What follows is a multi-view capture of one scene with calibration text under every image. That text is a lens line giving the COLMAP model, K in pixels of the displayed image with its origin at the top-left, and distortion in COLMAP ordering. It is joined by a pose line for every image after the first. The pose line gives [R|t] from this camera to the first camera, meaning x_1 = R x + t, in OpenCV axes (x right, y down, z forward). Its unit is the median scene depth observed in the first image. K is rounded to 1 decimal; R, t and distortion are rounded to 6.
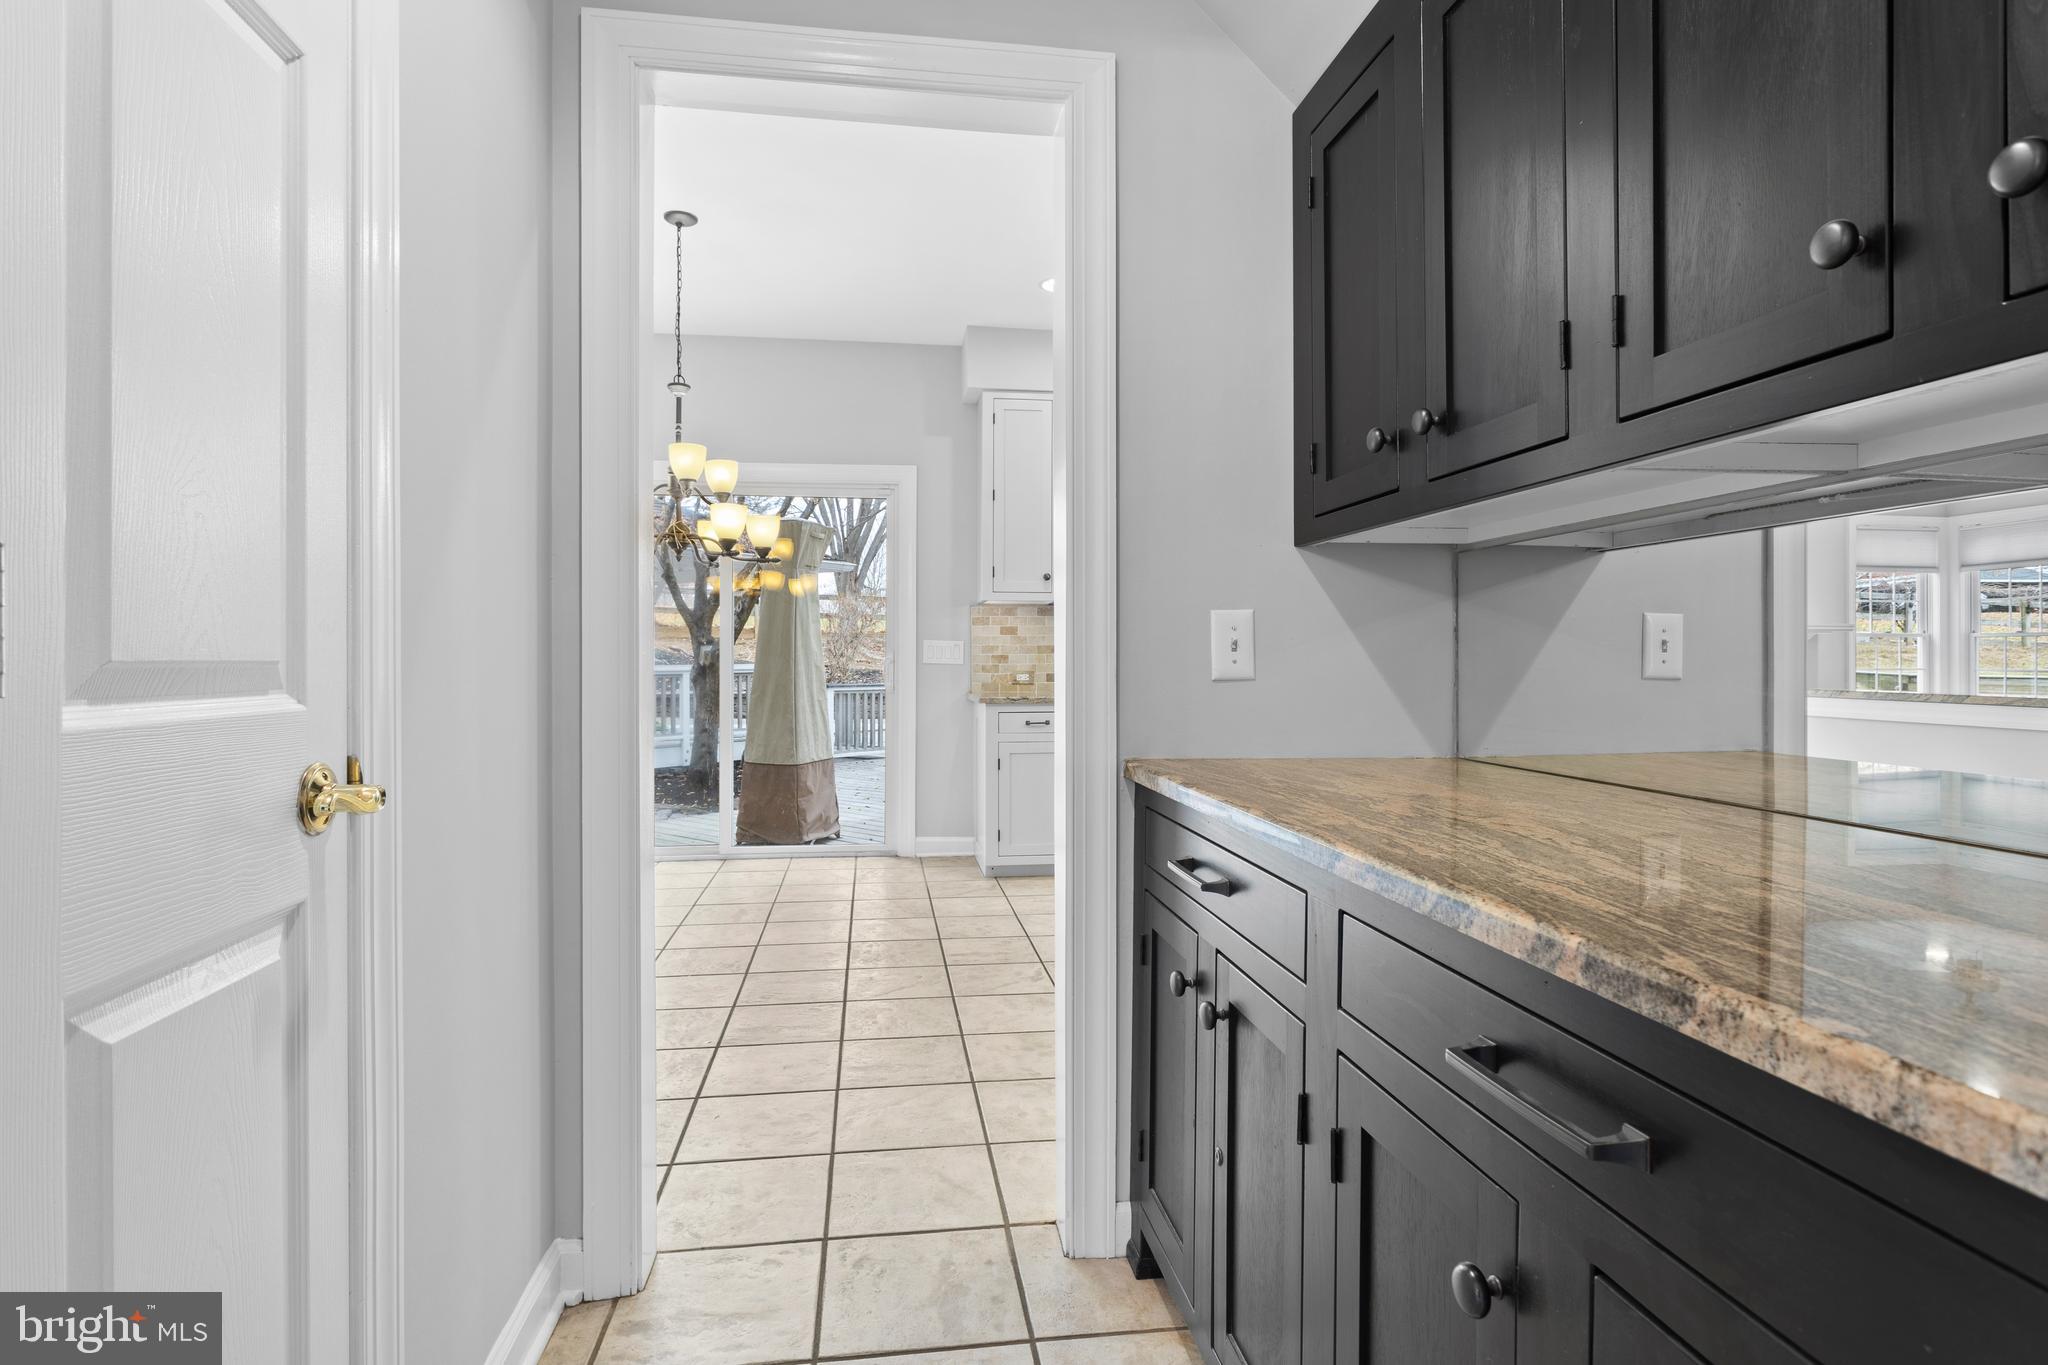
lens RADIAL K [[1058.7, 0, 1021.0], [0, 1058.7, 667.7], [0, 0, 1]] dist [-0.012785, 0.000106]
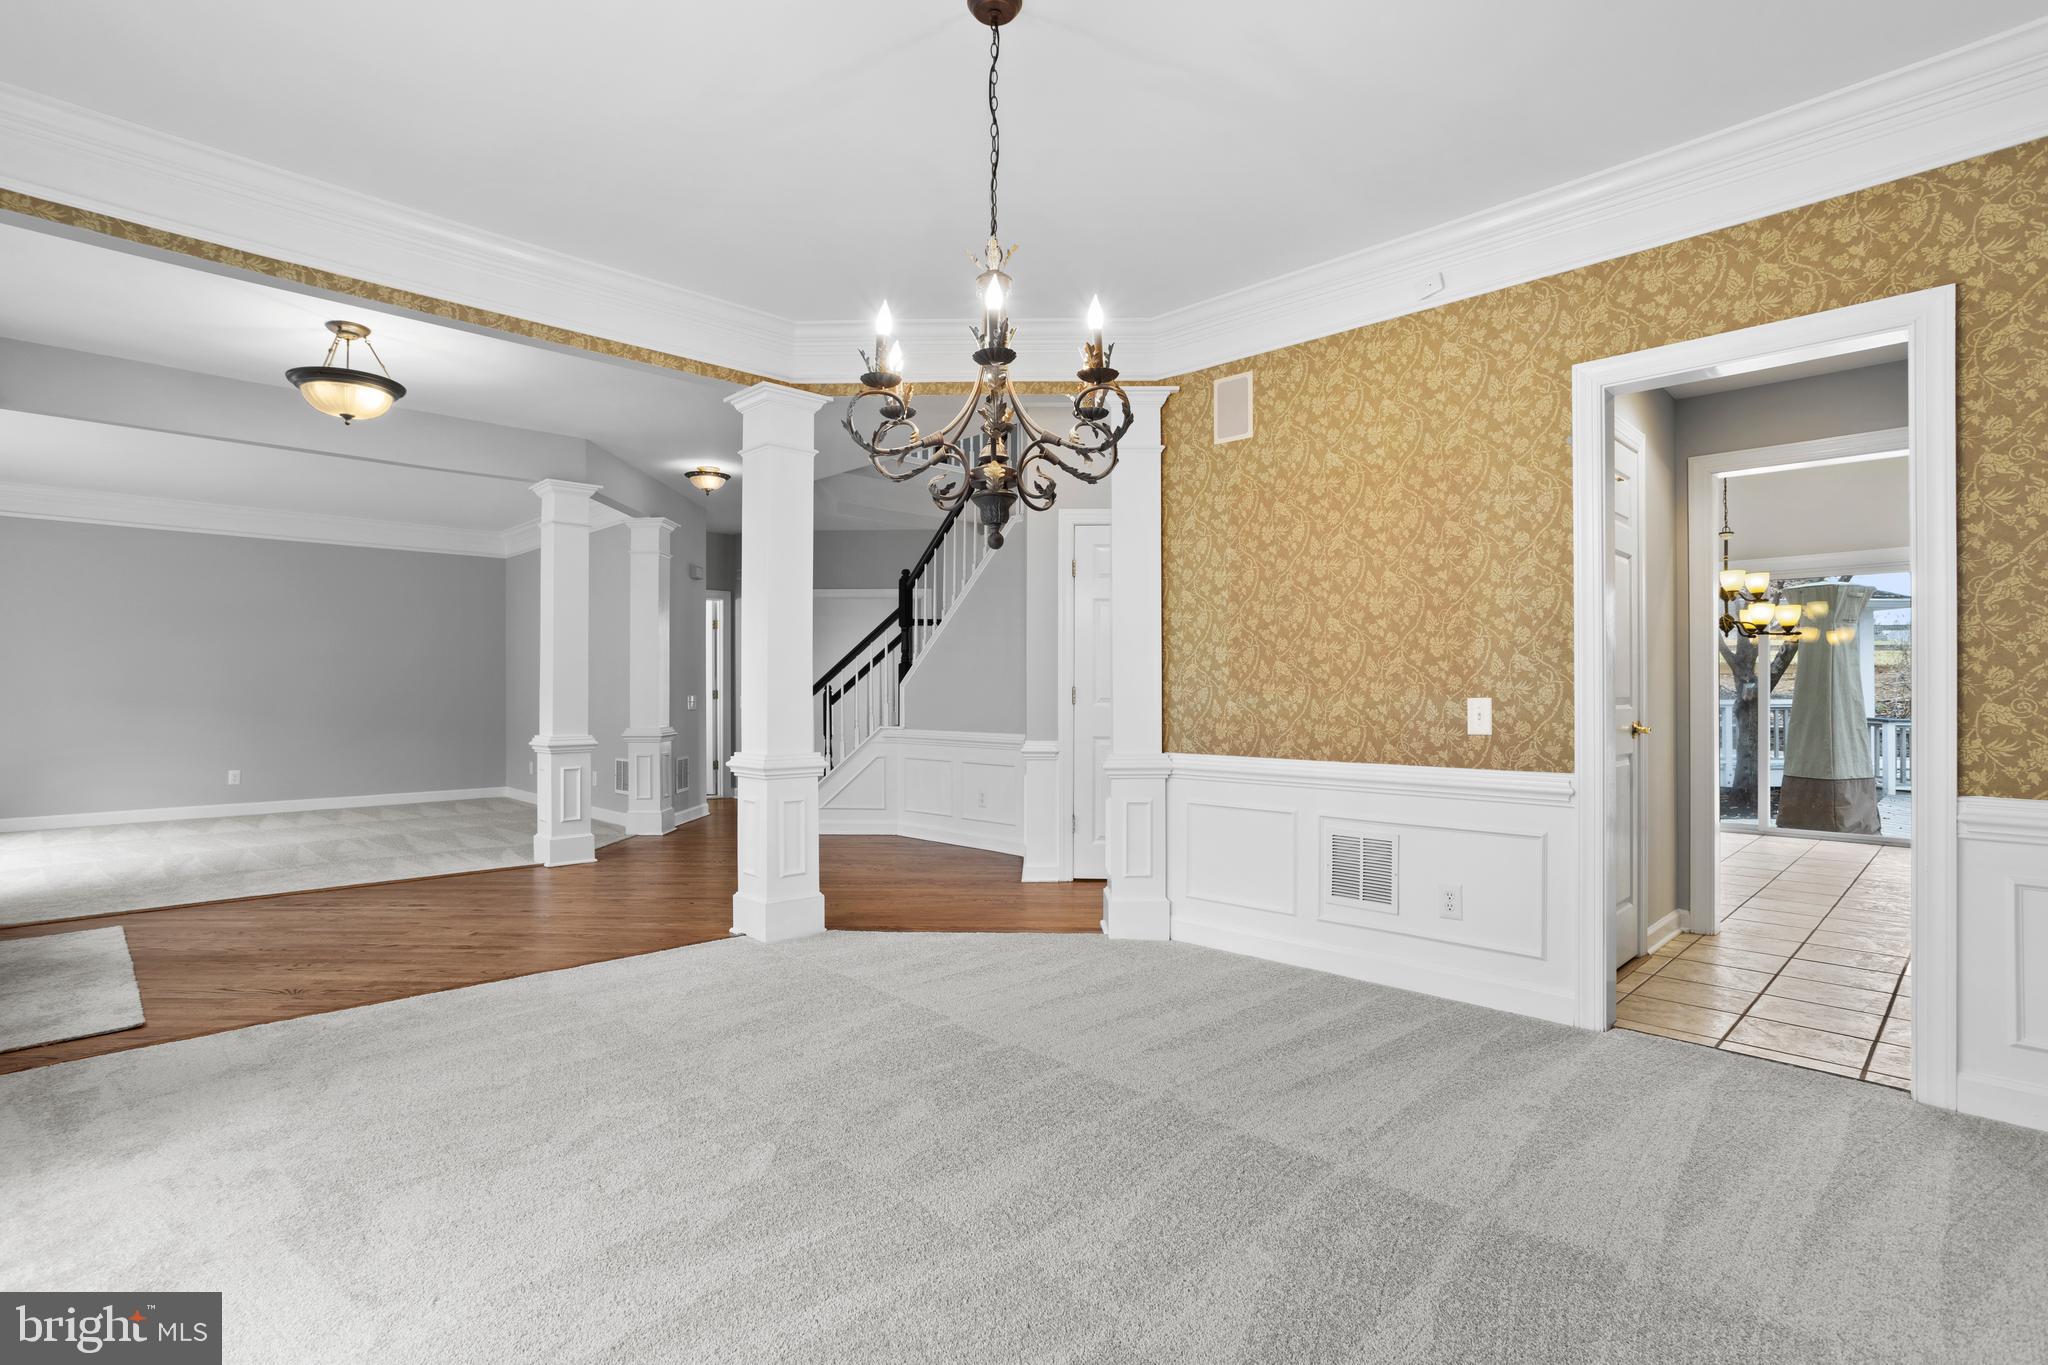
lens RADIAL K [[998.3, 0, 1016.2], [0, 998.3, 684.6], [0, 0, 1]] dist [-0.003432, 0.002807]
pose [[0.602185, -0.006976, -0.798326, 0.190346], [-0.007140, 0.999875, -0.014124, 0.003471], [0.798325, 0.014205, 0.602060, -0.622799]]
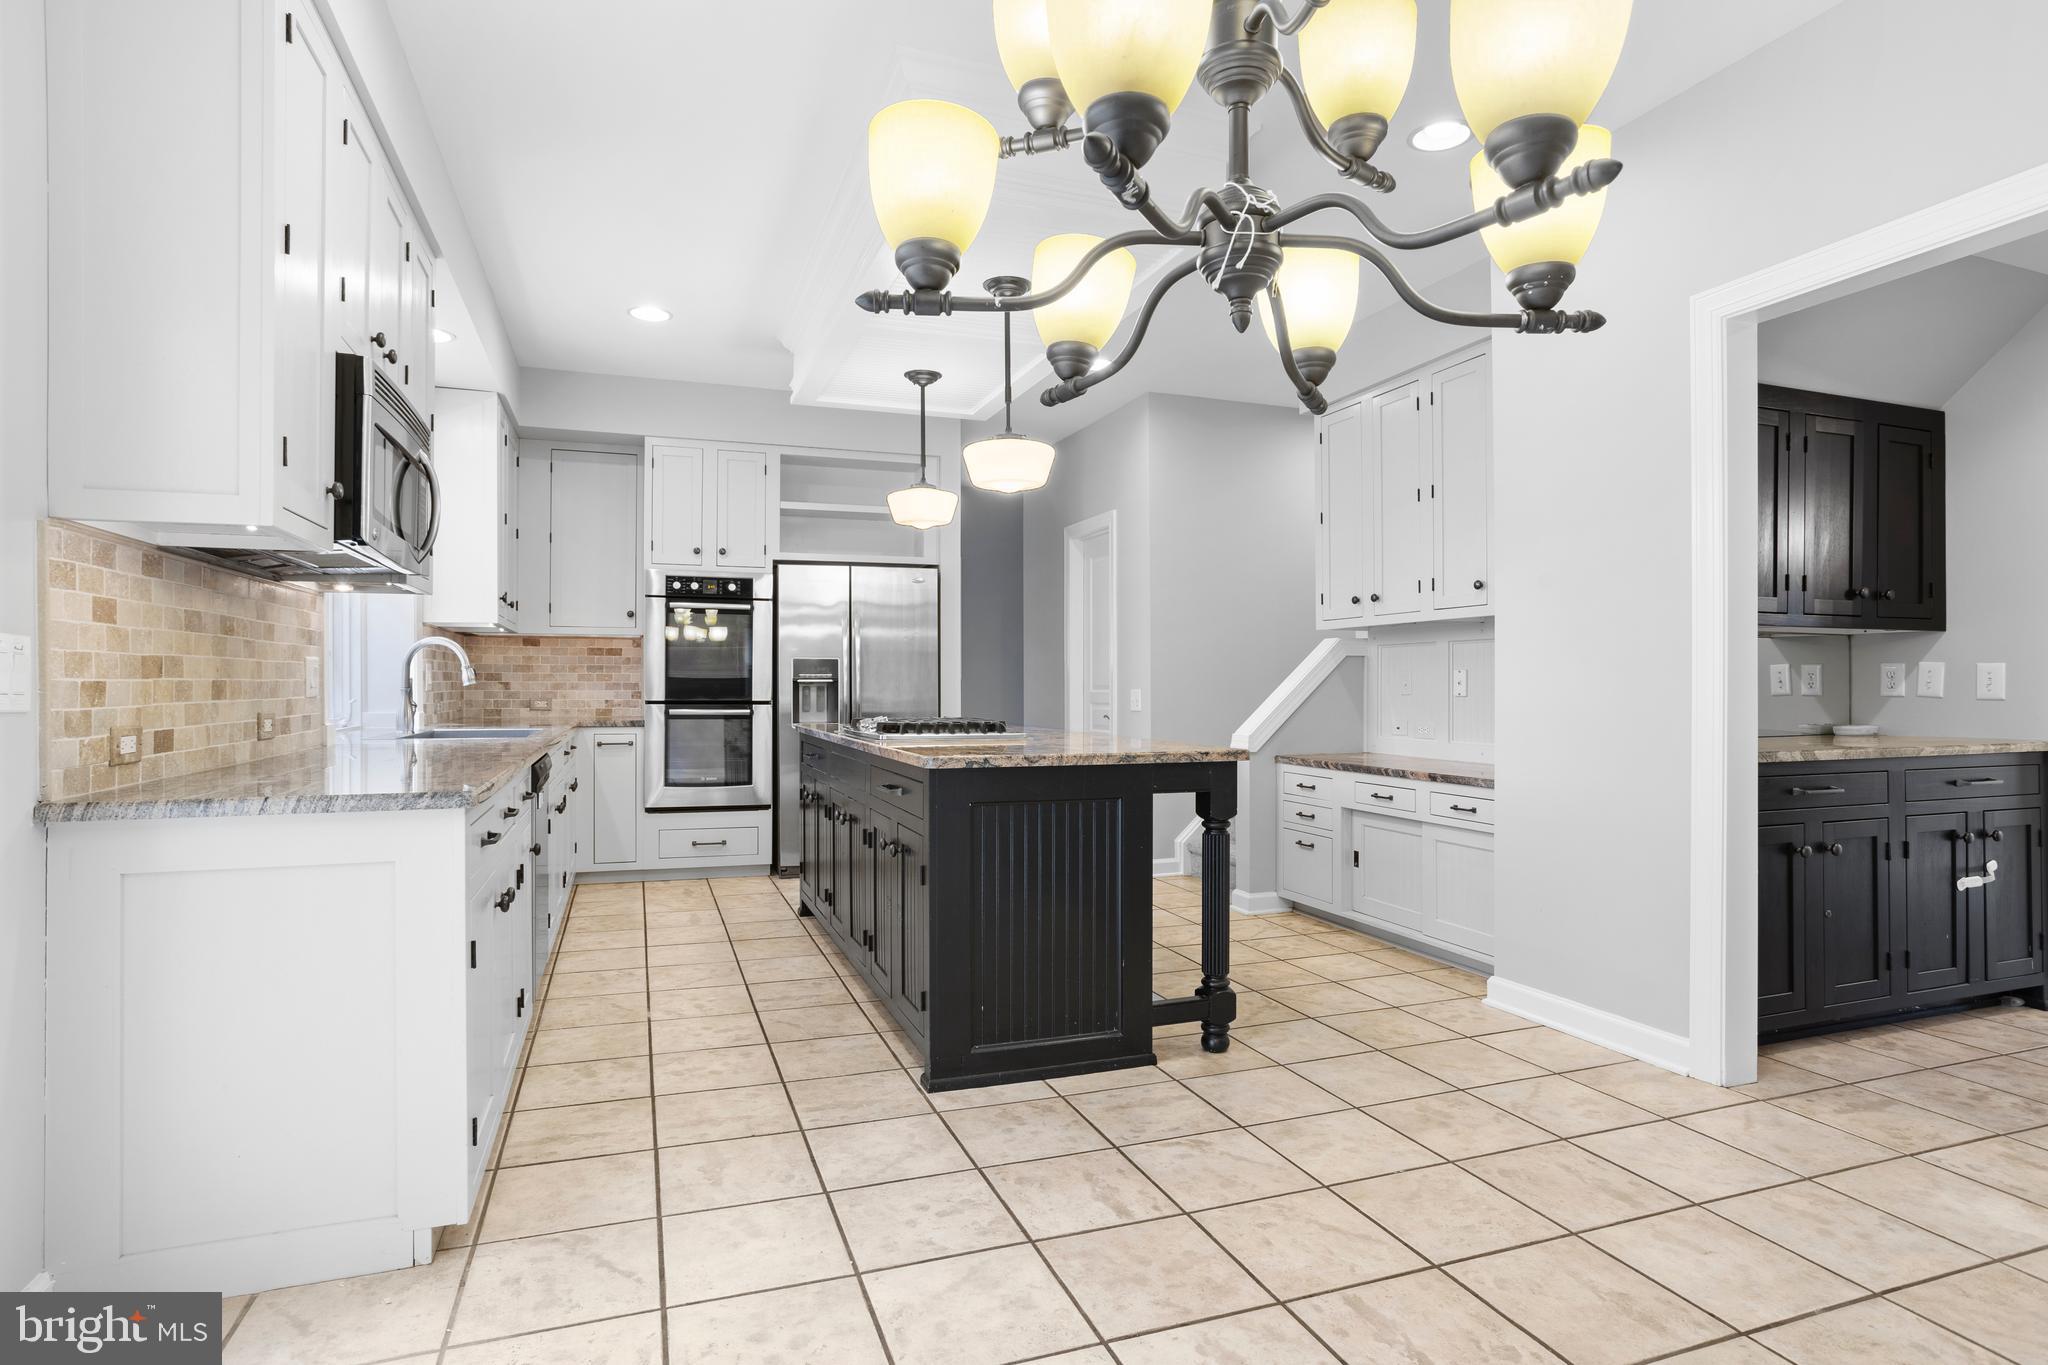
lens RADIAL K [[1058.7, 0, 1022.7], [0, 1058.7, 676.2], [0, 0, 1]] dist [-0.012785, 0.000106]
pose [[-0.209727, -0.001117, 0.977759, -0.403821], [0.008428, 0.999960, 0.002950, -0.012258], [-0.977724, 0.008859, -0.209709, 0.781914]]
